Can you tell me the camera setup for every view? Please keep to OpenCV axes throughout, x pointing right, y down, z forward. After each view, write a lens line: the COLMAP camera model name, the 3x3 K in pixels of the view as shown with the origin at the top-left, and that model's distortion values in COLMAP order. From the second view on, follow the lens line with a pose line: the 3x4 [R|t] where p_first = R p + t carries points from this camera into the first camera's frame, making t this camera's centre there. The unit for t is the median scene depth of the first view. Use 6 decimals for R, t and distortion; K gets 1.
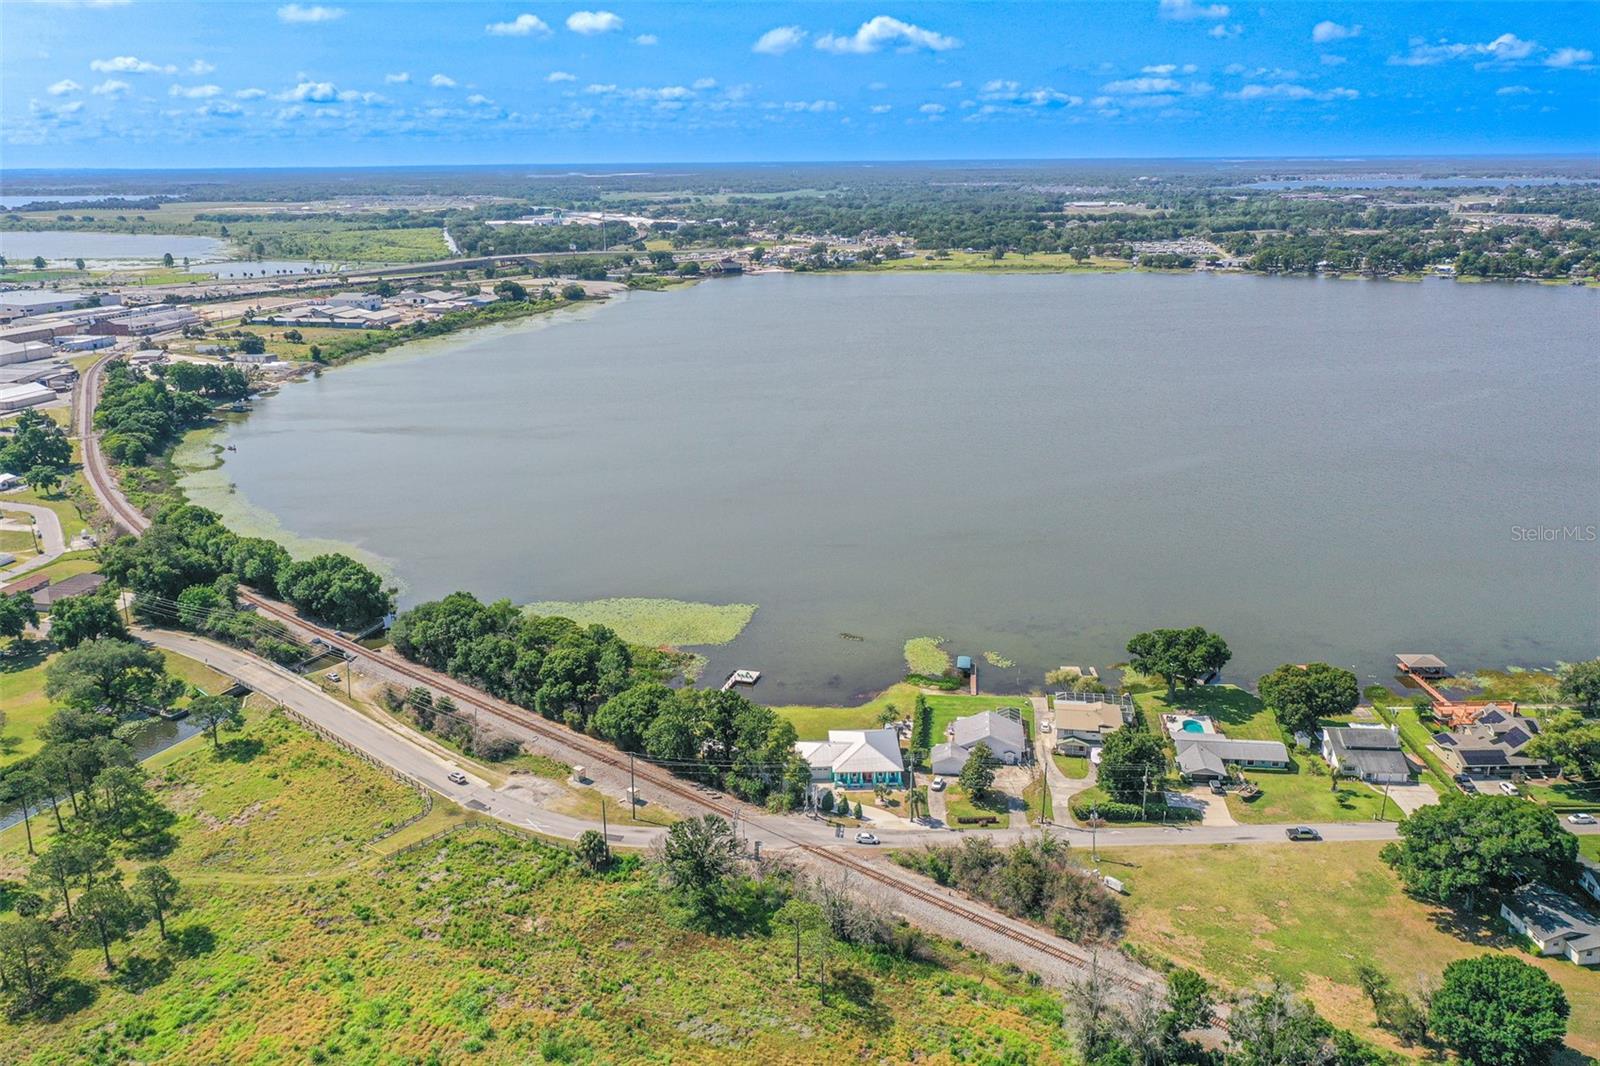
lens RADIAL K [[1262.6, 0, 803.1], [0, 1262.6, 529.7], [0, 0, 1]] dist [0.008667, -0.006805]
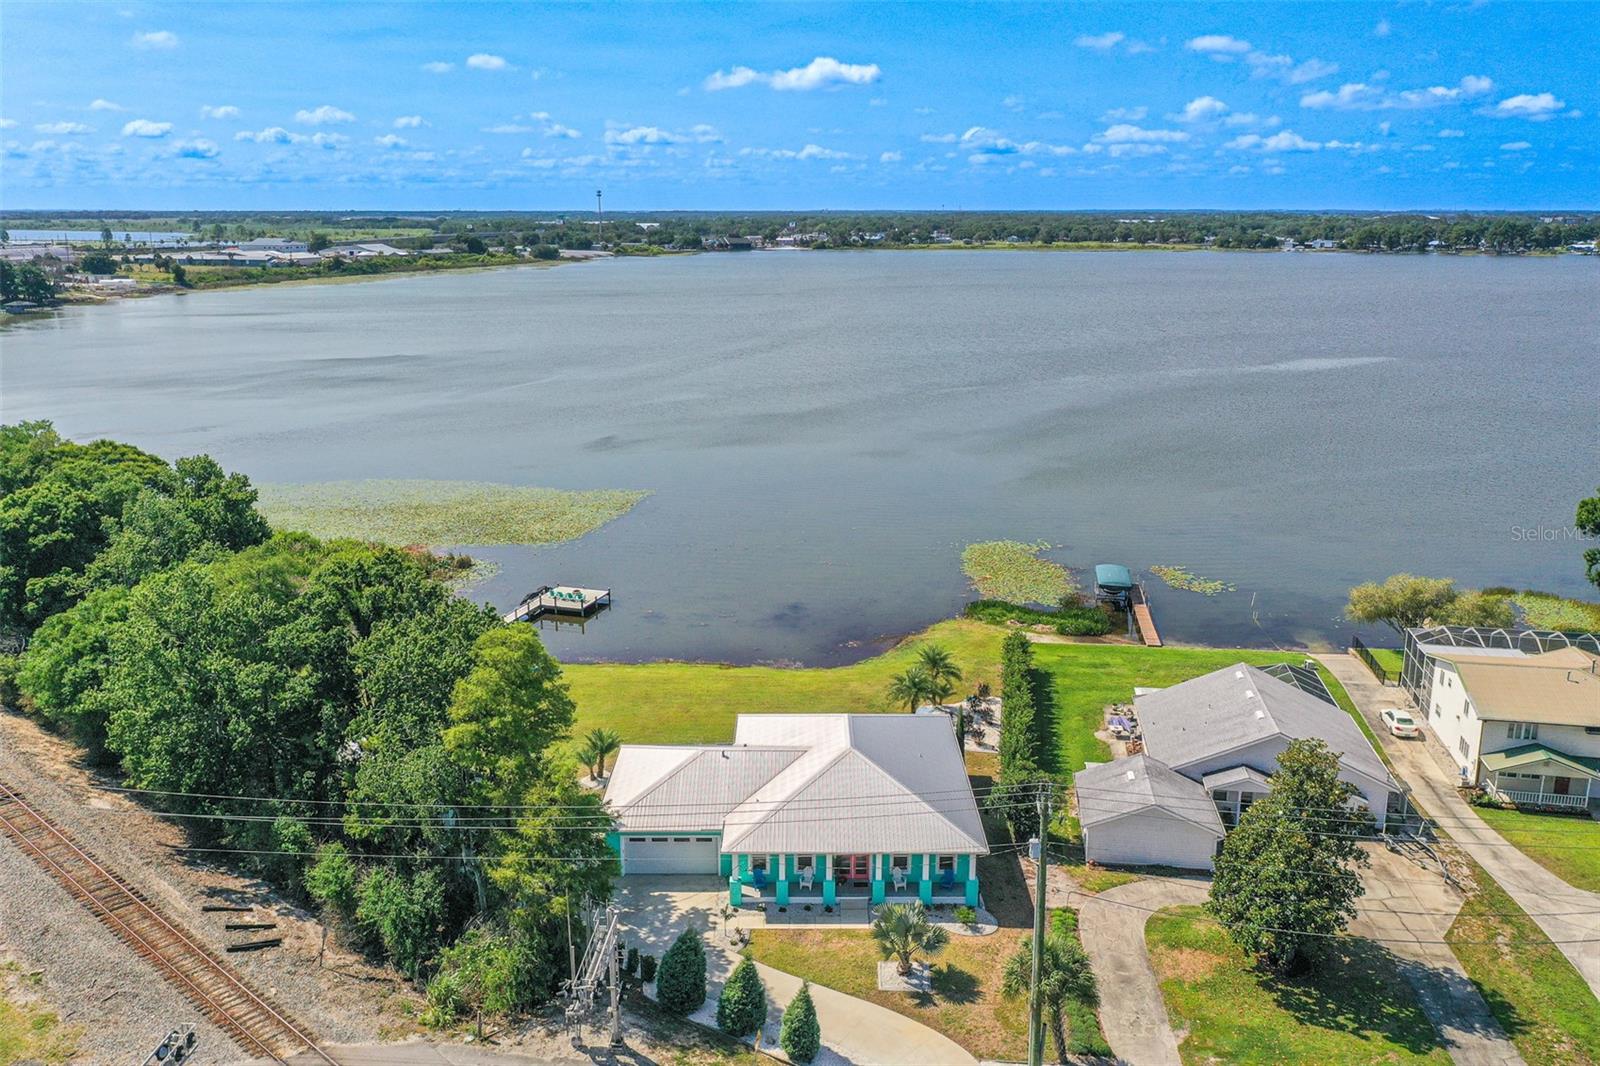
lens RADIAL K [[1262.6, 0, 803.1], [0, 1262.6, 529.7], [0, 0, 1]] dist [0.008667, -0.006805]
pose [[0.999636, 0.014733, -0.022614, 0.042724], [-0.015765, 0.998810, -0.046146, 0.127316], [0.021907, 0.046485, 0.998679, 0.683473]]
